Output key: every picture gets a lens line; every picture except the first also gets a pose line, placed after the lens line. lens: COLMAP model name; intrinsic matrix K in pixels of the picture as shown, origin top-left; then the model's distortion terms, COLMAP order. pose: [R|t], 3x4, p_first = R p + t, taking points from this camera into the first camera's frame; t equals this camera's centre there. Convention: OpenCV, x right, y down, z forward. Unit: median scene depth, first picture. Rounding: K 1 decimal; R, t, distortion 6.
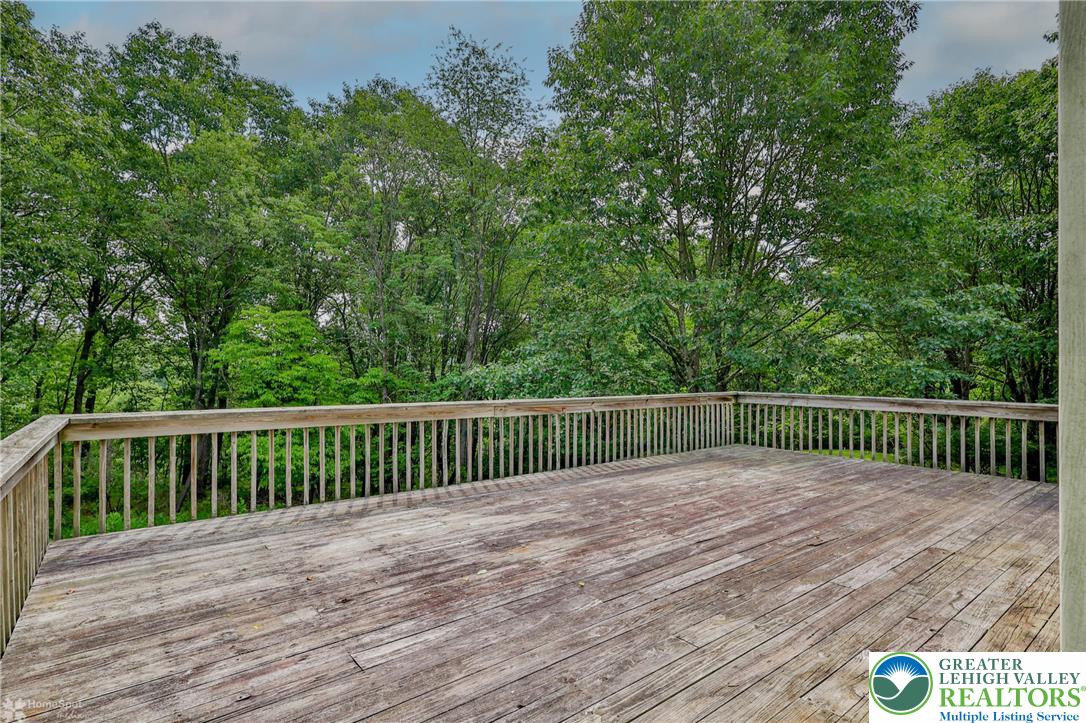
lens RADIAL K [[533.4, 0, 538.3], [0, 533.4, 364.6], [0, 0, 1]] dist [0.000742, 0.002013]
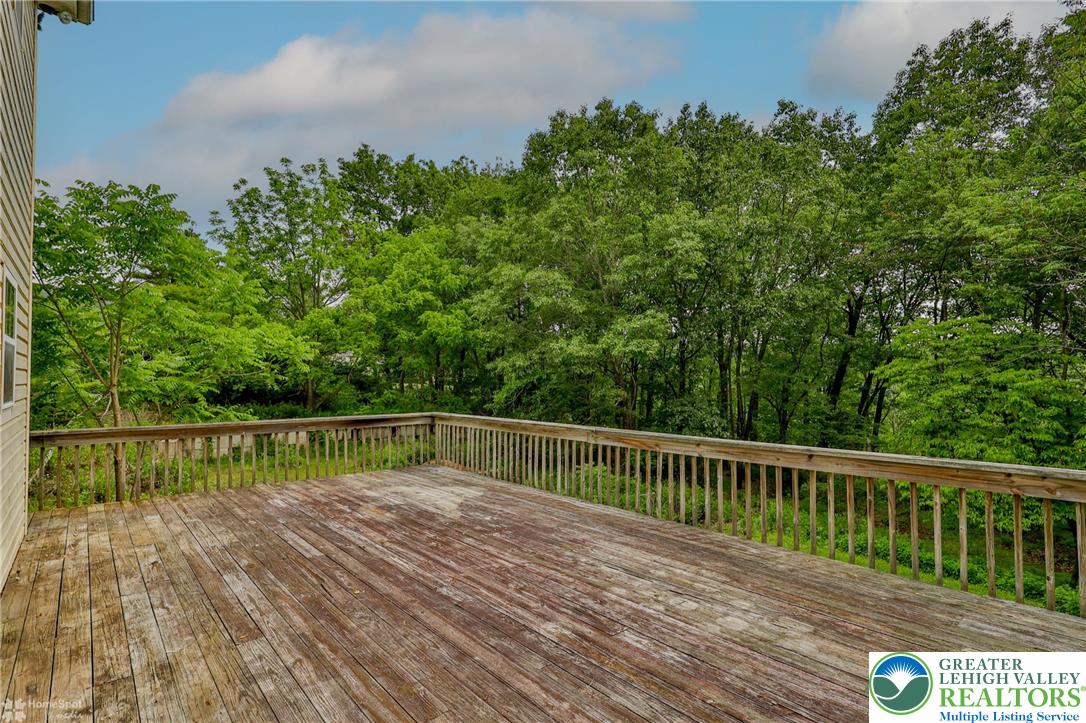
lens RADIAL K [[533.4, 0, 542.2], [0, 533.4, 365.0], [0, 0, 1]] dist [0.000742, 0.002013]
pose [[0.048455, -0.033949, -0.998248, 1.209125], [0.011274, 0.999377, -0.033440, -0.025014], [0.998762, -0.009634, 0.048807, 1.067979]]
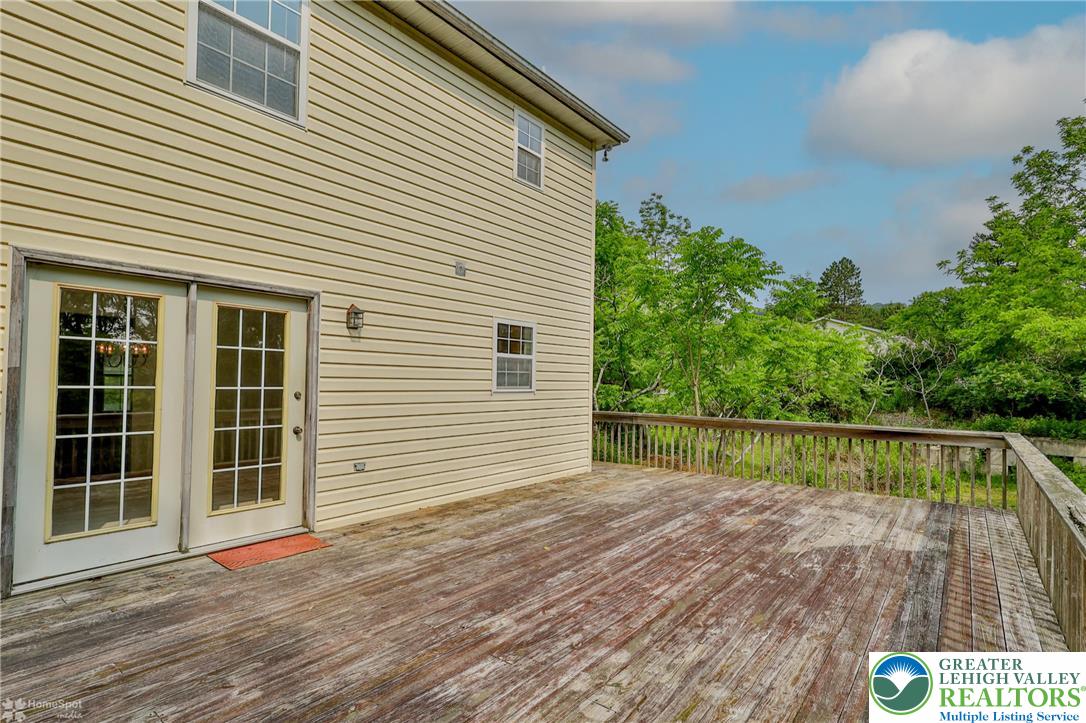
lens RADIAL K [[533.4, 0, 544.0], [0, 533.4, 364.0], [0, 0, 1]] dist [0.000742, 0.002013]
pose [[-0.971877, -0.028649, -0.233740, 0.669175], [-0.019233, 0.998913, -0.042463, -0.013216], [0.234702, -0.036773, -0.971371, 1.746744]]
